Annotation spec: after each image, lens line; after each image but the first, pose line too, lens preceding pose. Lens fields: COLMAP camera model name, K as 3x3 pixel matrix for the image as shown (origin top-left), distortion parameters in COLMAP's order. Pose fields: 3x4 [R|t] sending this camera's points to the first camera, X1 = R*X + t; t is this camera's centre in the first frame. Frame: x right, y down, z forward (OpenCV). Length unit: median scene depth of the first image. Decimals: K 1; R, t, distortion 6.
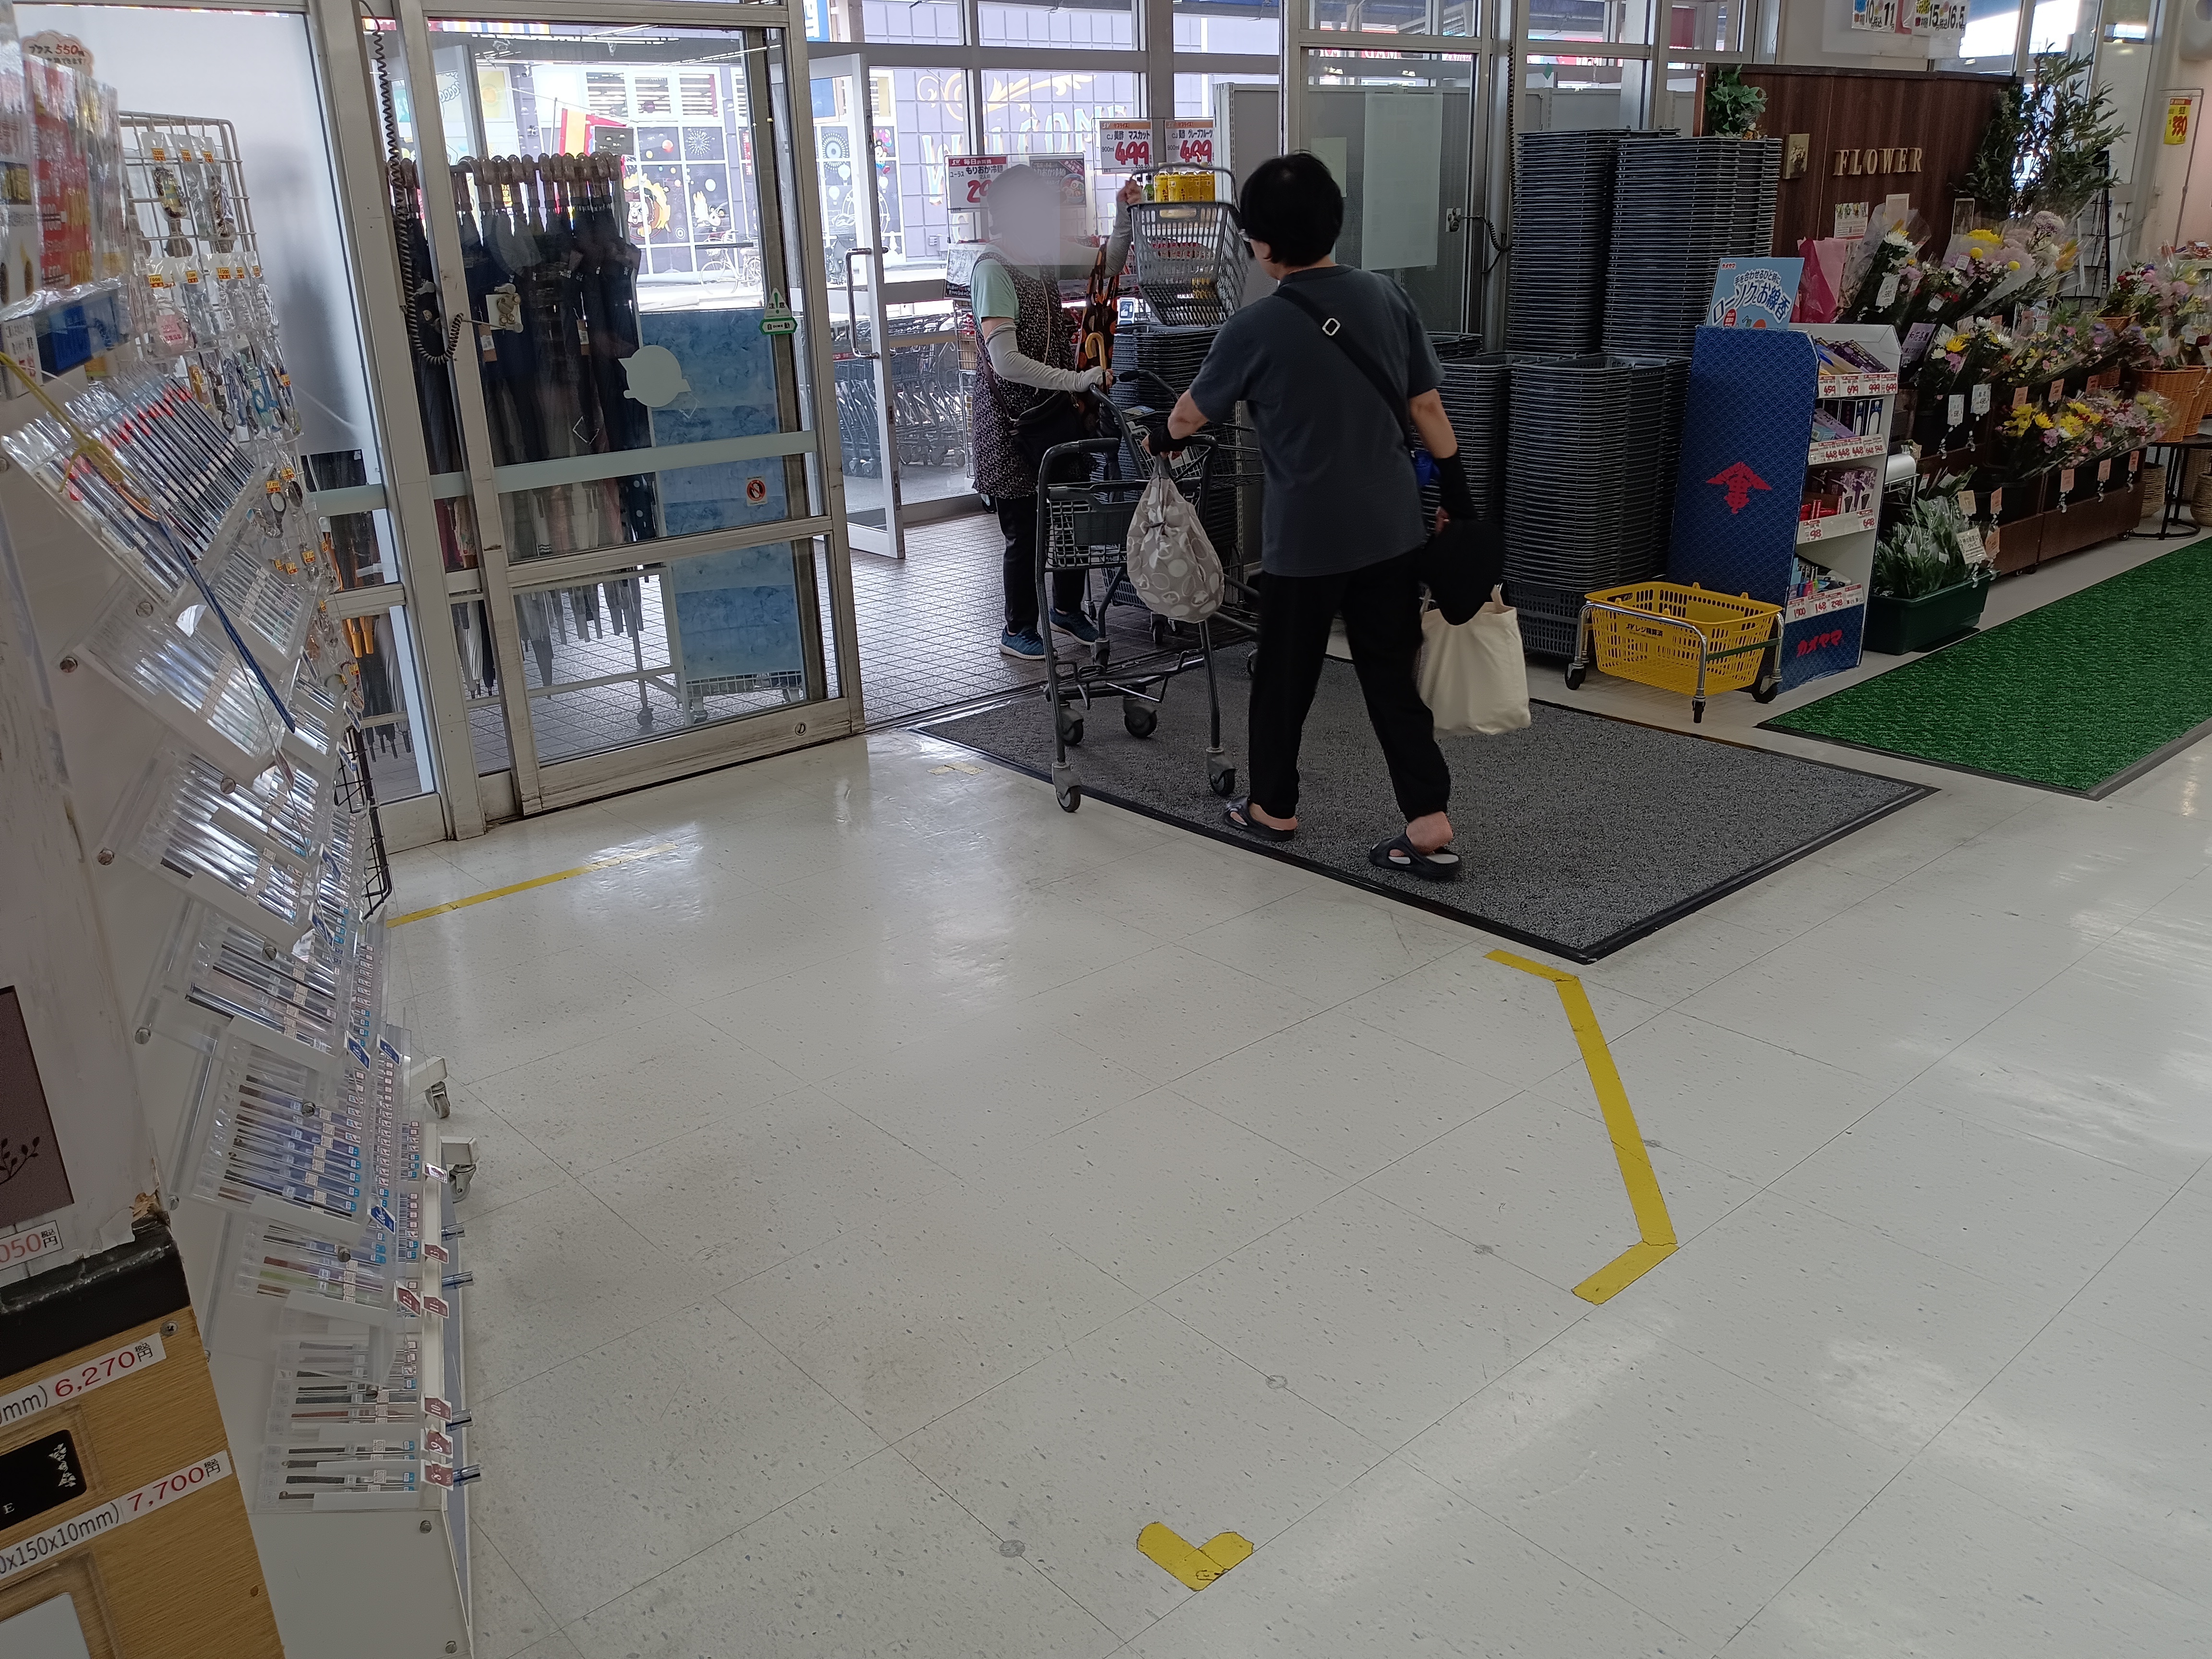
lens RADIAL K [[1787.3, 0, 1115.0], [0, 1787.3, 818.7], [0, 0, 1]] dist [0.059797, -0.002384]
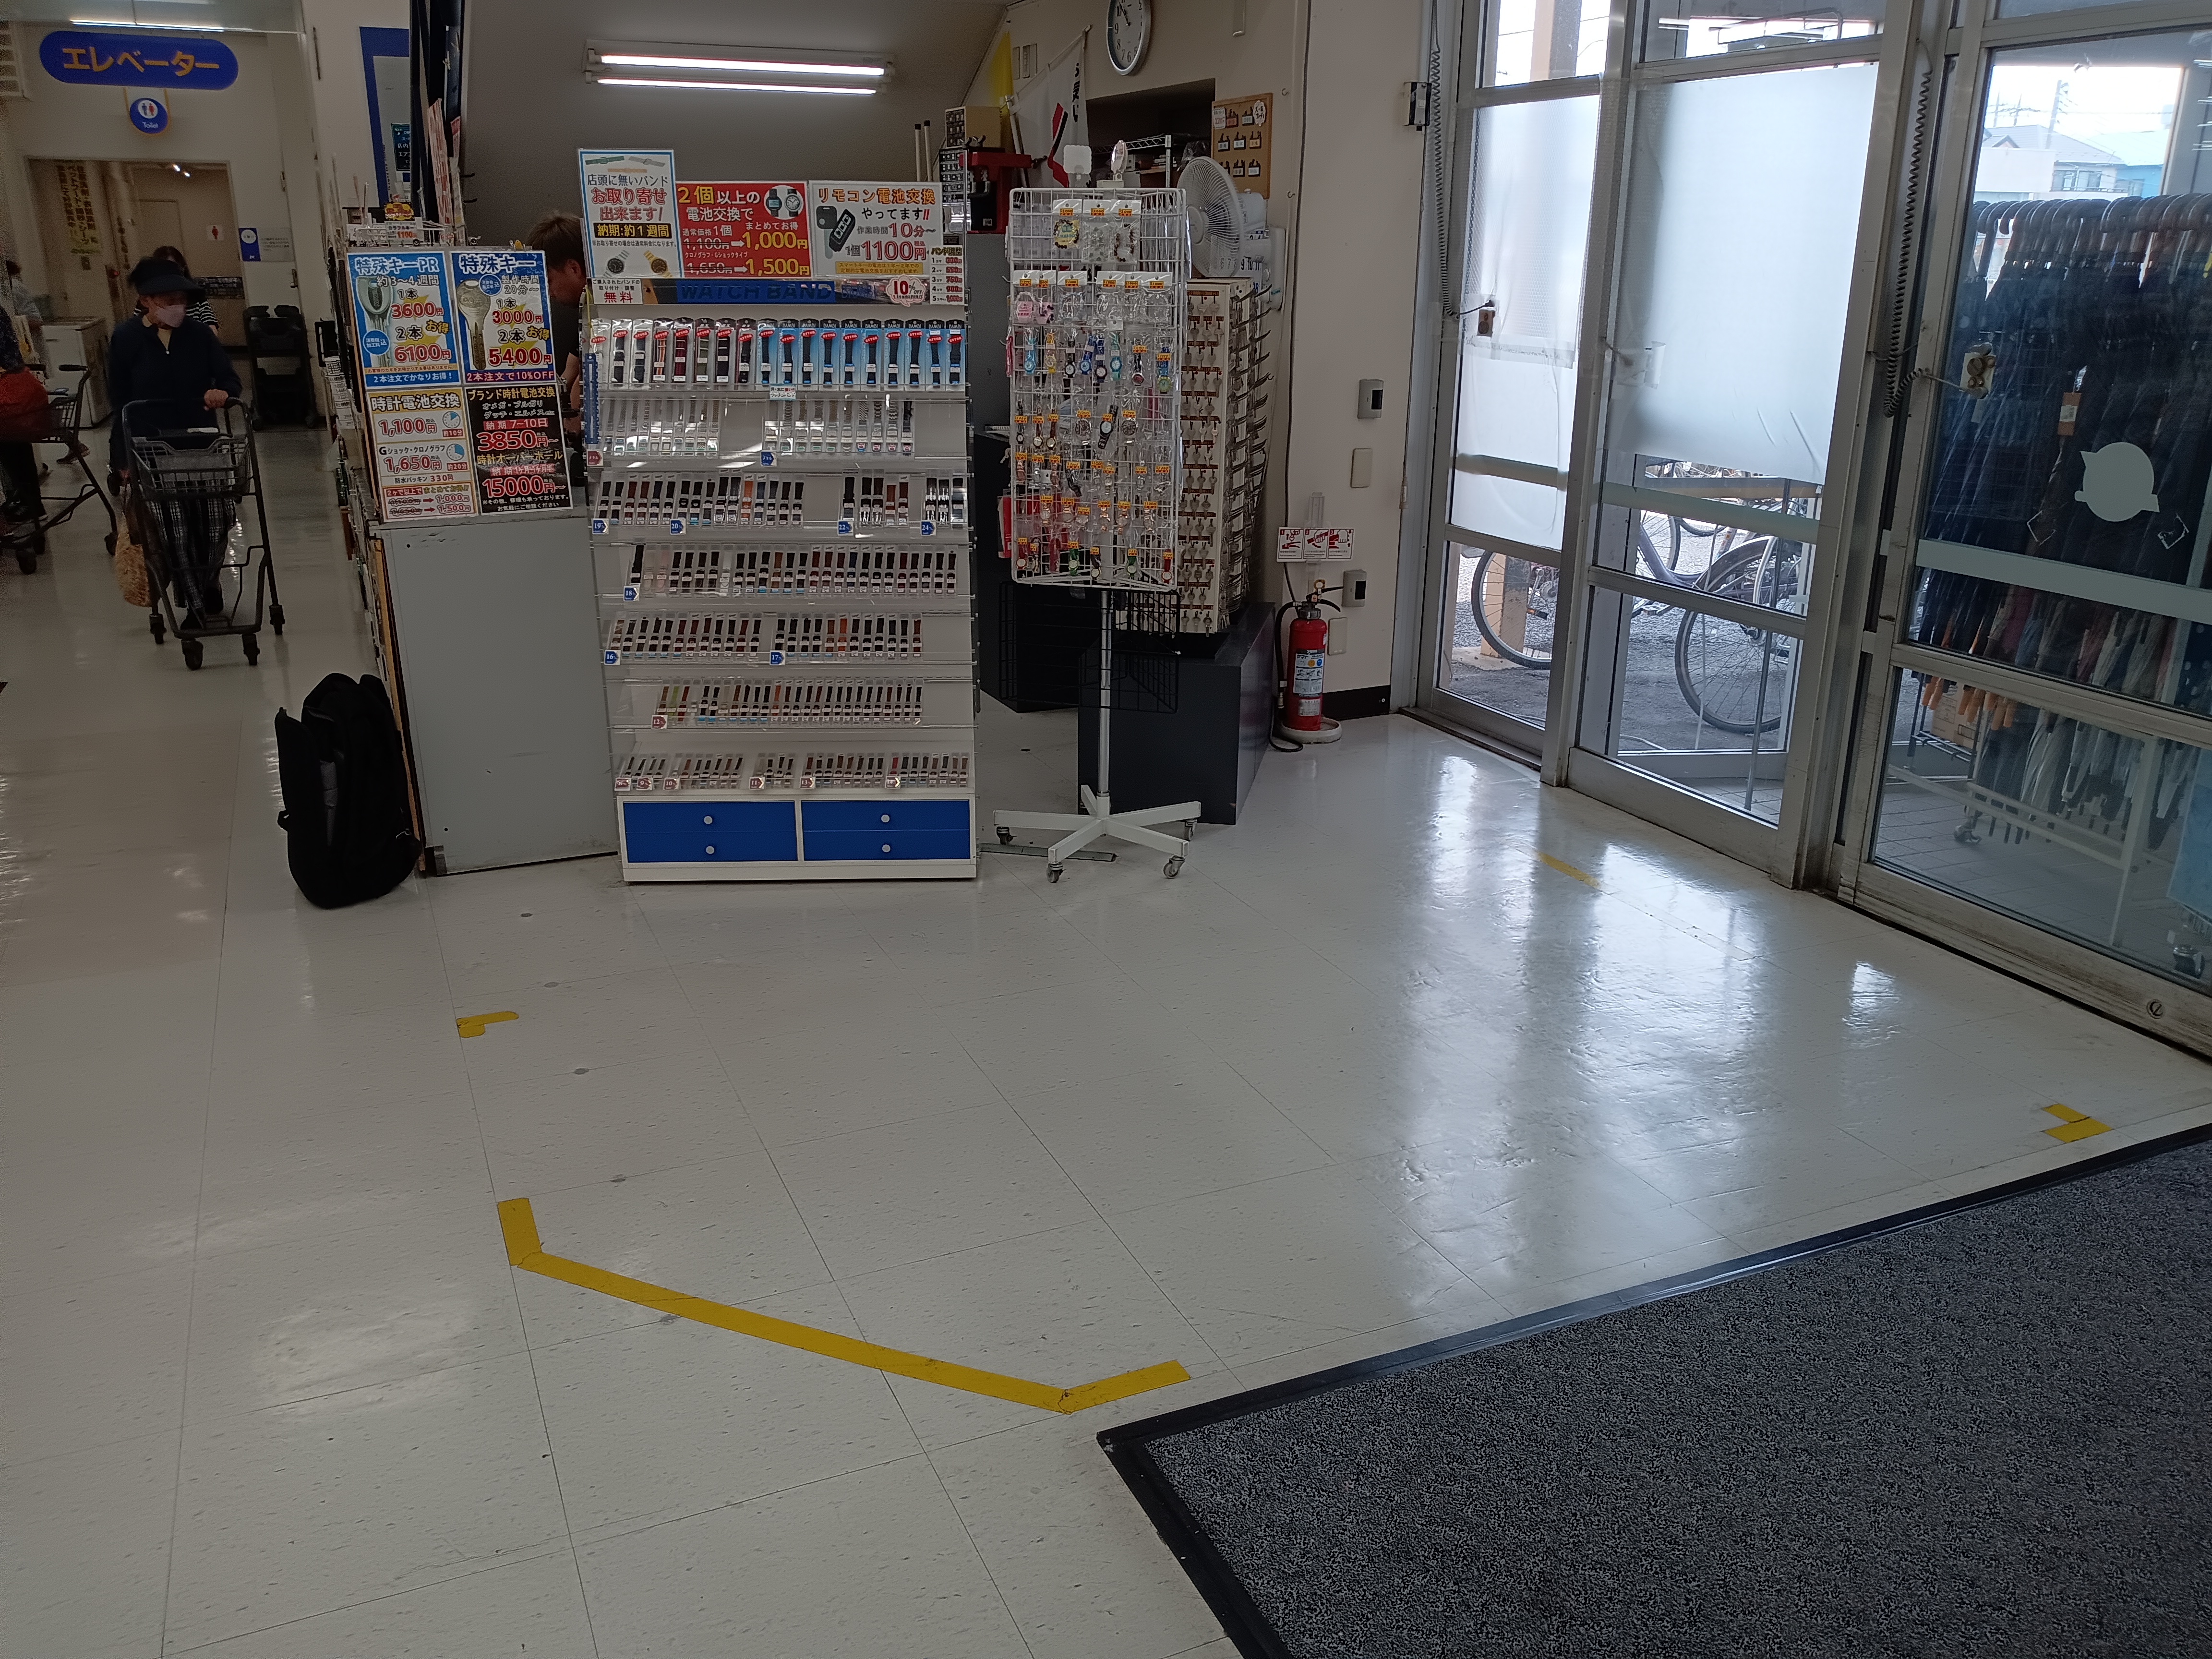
lens RADIAL K [[1787.3, 0, 1115.0], [0, 1787.3, 818.7], [0, 0, 1]] dist [0.059797, -0.002384]
pose [[-0.307662, 0.326022, -0.893898, 0.620006], [-0.314932, 0.851622, 0.418996, -0.314421], [0.897865, 0.410426, -0.159337, 0.798330]]
